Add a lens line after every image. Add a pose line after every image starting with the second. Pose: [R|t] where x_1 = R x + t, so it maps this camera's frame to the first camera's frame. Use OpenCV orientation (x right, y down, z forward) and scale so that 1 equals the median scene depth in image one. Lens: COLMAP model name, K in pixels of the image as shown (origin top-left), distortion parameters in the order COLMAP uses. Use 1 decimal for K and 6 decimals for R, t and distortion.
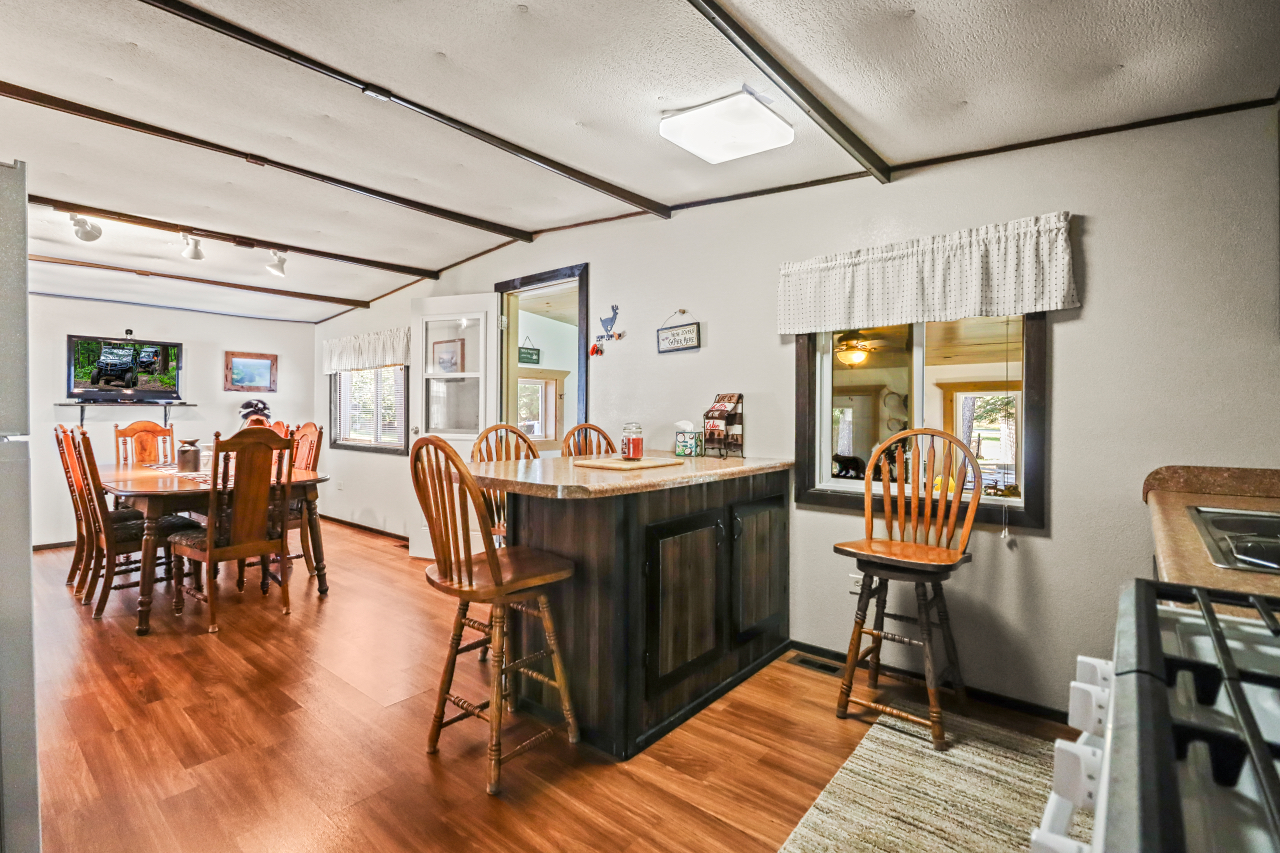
lens RADIAL K [[590.1, 0, 636.8], [0, 590.1, 410.9], [0, 0, 1]] dist [-0.001753, -0.001009]
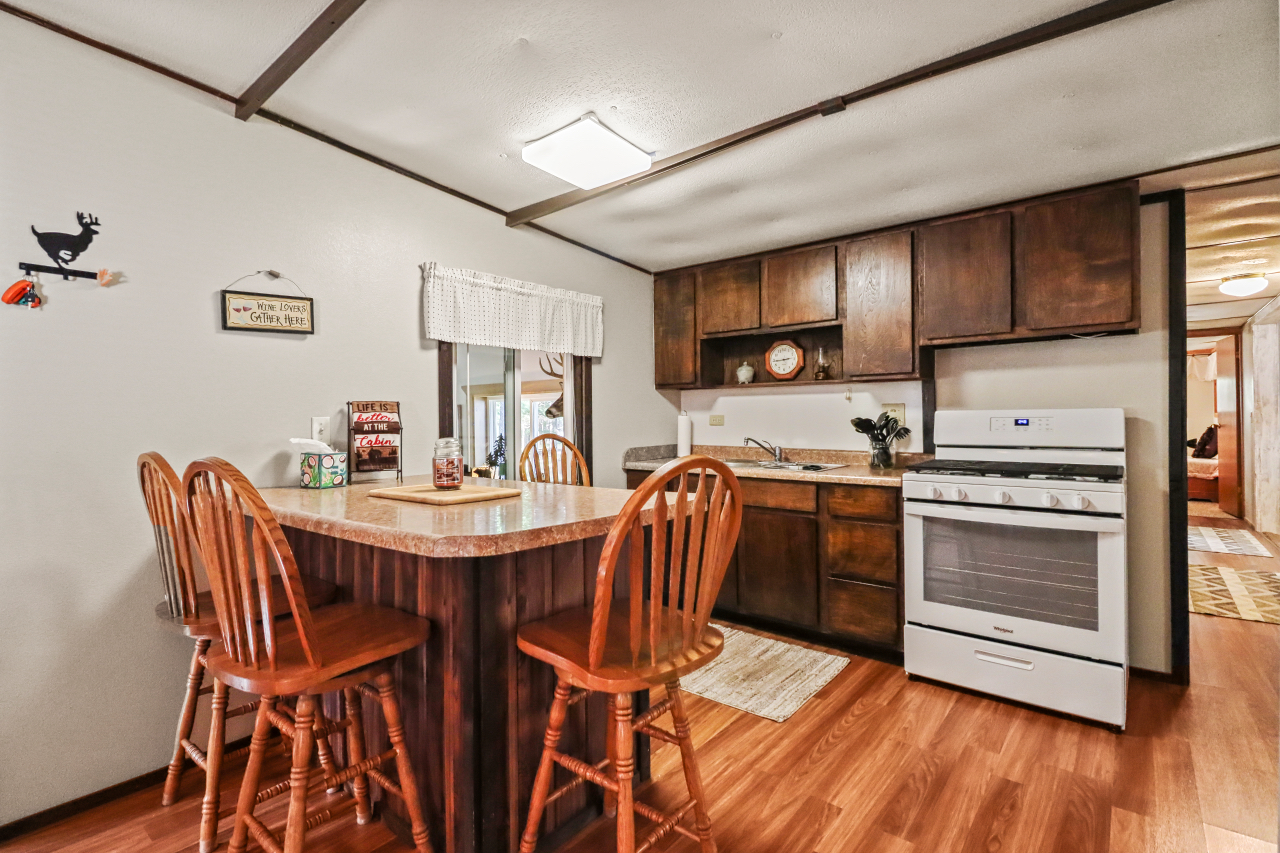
lens RADIAL K [[592.1, 0, 624.7], [0, 592.1, 414.4], [0, 0, 1]] dist [0.000836, -0.000207]
pose [[0.005672, 0.001184, 0.999983, -0.602322], [0.005742, 0.999983, -0.001216, -0.007689], [-0.999967, 0.005749, 0.005665, 0.612207]]
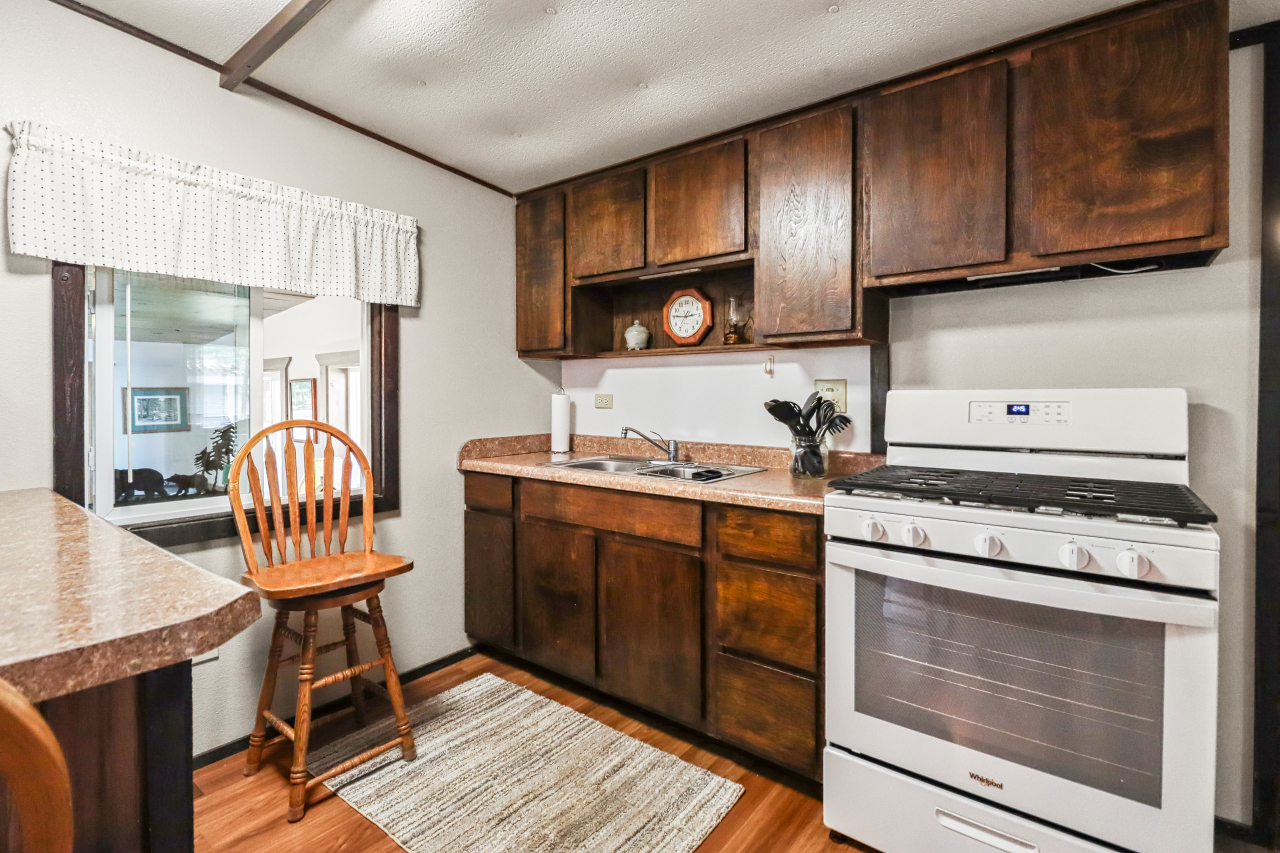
lens RADIAL K [[599.1, 0, 637.1], [0, 599.1, 399.8], [0, 0, 1]] dist [0.001091, -0.000593]
pose [[-0.042952, -0.008521, 0.999041, -0.277429], [-0.004442, 0.999955, 0.008338, -0.005918], [-0.999067, -0.004080, -0.042988, 0.415506]]
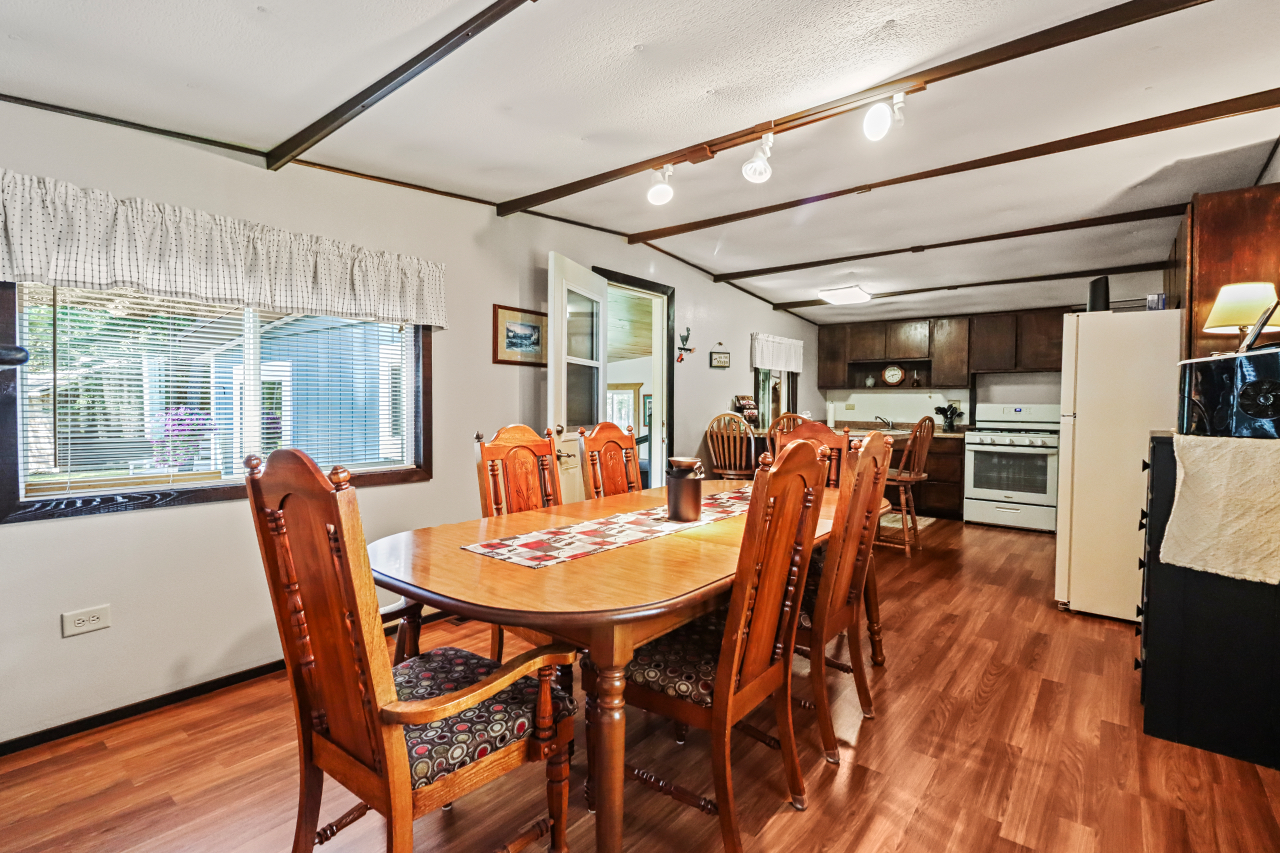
lens RADIAL K [[583.7, 0, 672.3], [0, 583.7, 406.8], [0, 0, 1]] dist [0.064417, -0.000004]
pose [[-0.058685, -0.009853, 0.998228, -1.528960], [-0.012915, 0.999875, 0.009110, -0.007434], [-0.998193, -0.012357, -0.058805, 1.224839]]
